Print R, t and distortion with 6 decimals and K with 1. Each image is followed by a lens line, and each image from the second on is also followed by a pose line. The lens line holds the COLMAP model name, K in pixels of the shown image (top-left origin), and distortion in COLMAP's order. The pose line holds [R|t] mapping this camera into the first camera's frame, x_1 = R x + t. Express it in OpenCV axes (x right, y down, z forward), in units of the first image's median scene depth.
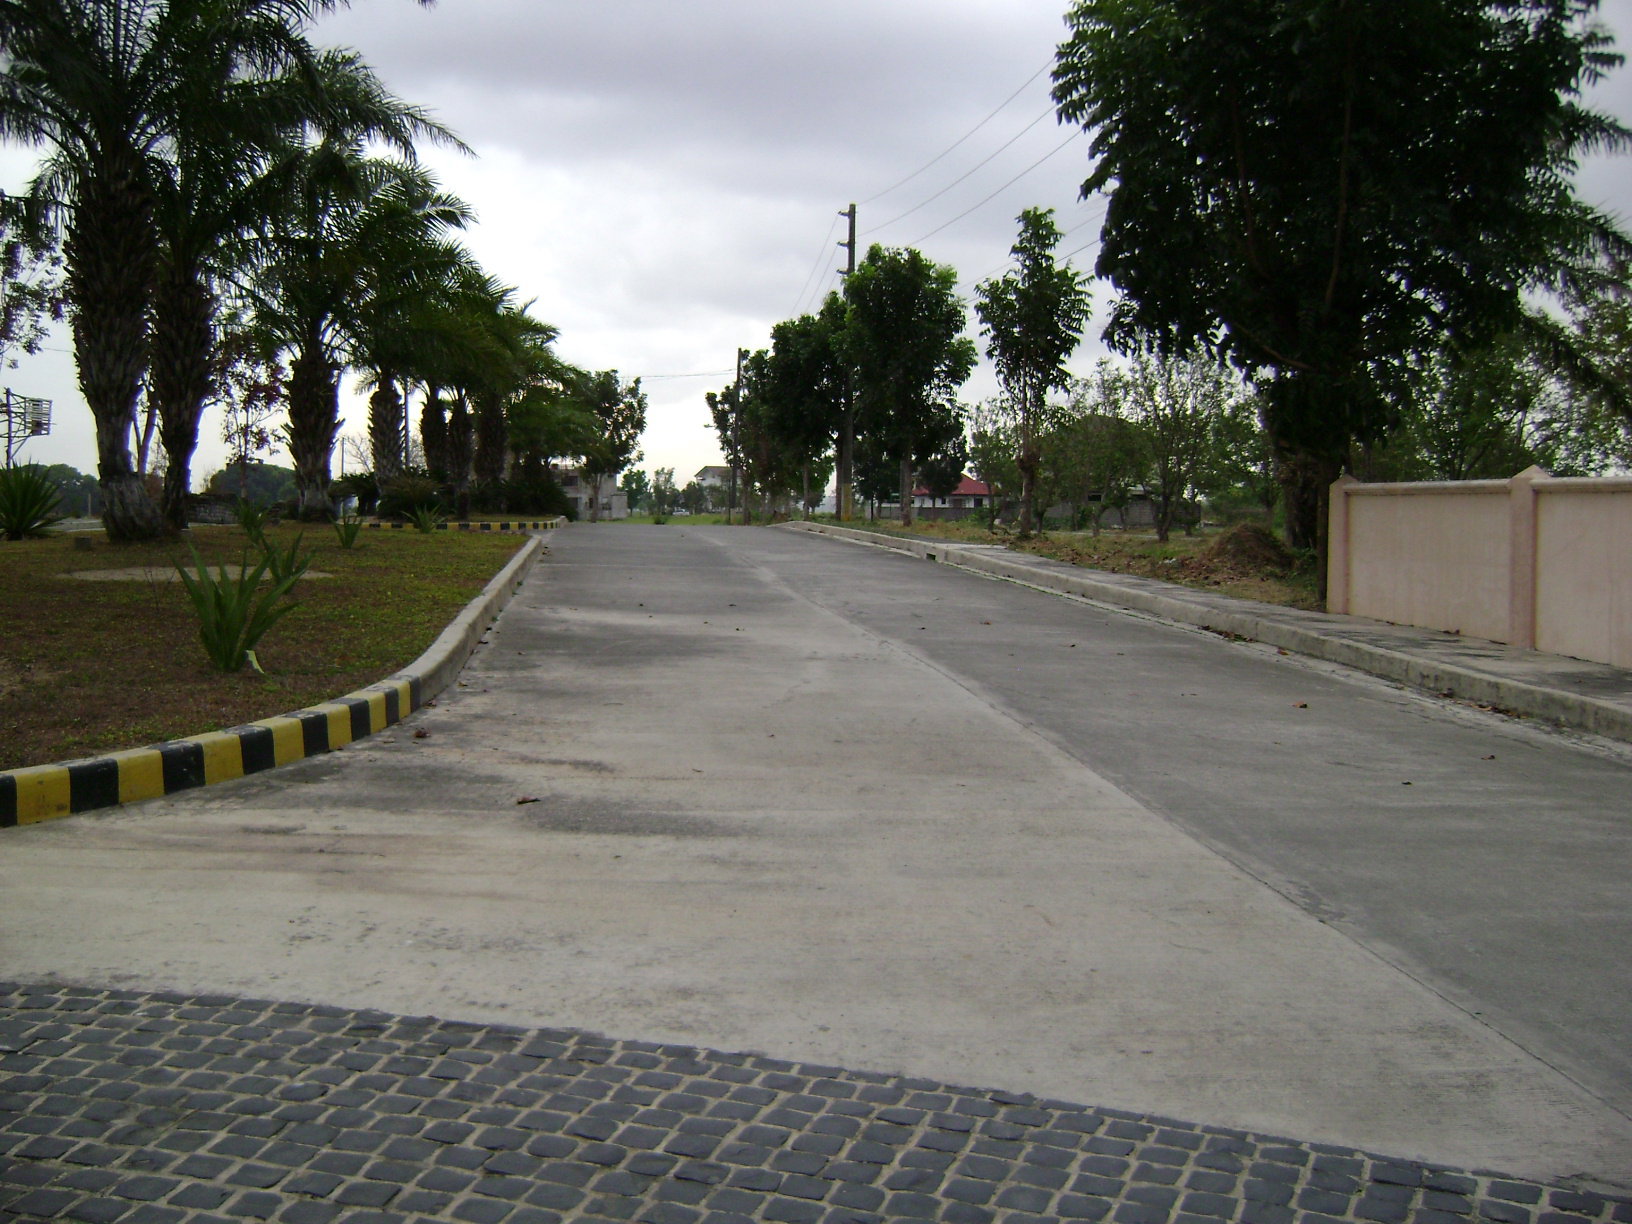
lens RADIAL K [[1763.0, 0, 759.4], [0, 1763.0, 587.5], [0, 0, 1]] dist [-0.225964, 0.354348]
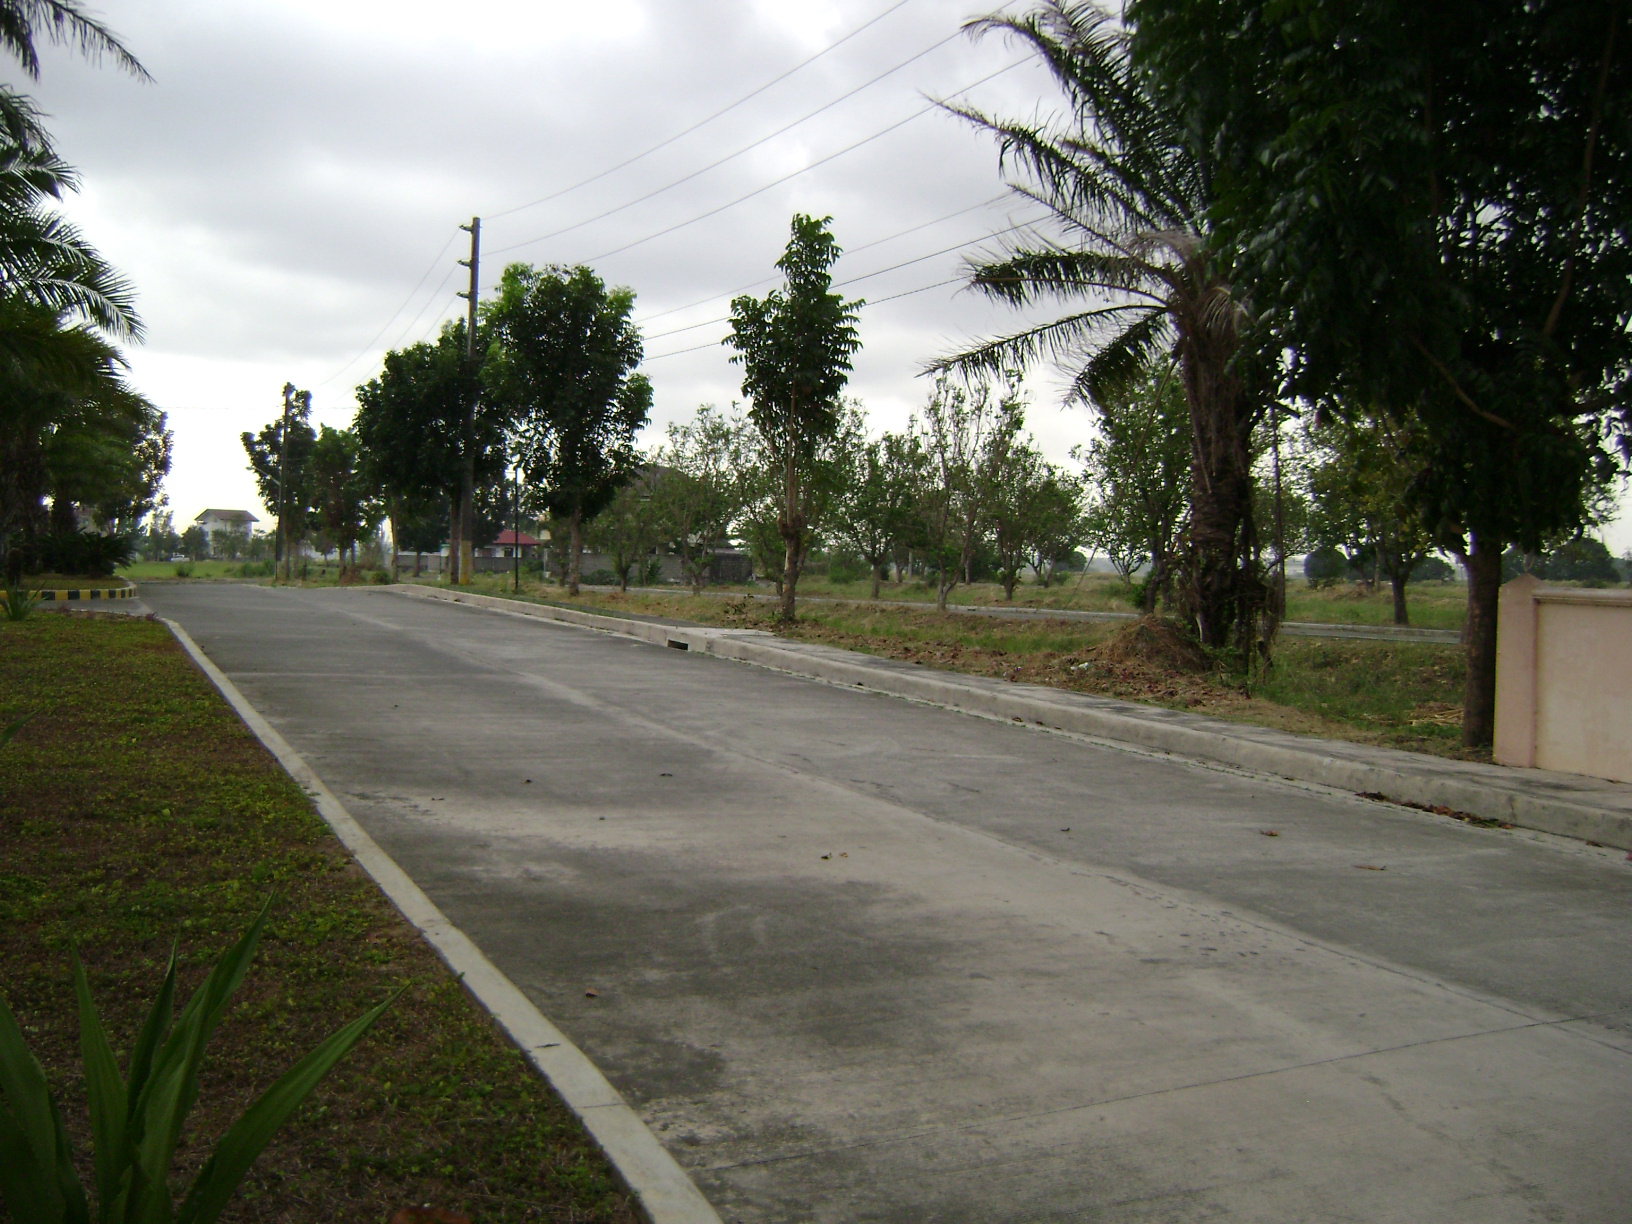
lens RADIAL K [[1763.0, 0, 759.4], [0, 1763.0, 587.5], [0, 0, 1]] dist [-0.225964, 0.354348]
pose [[0.958380, 0.006617, 0.285417, -0.052938], [0.000839, 0.999662, -0.025993, -0.012905], [-0.285493, 0.025150, 0.958051, 0.129323]]
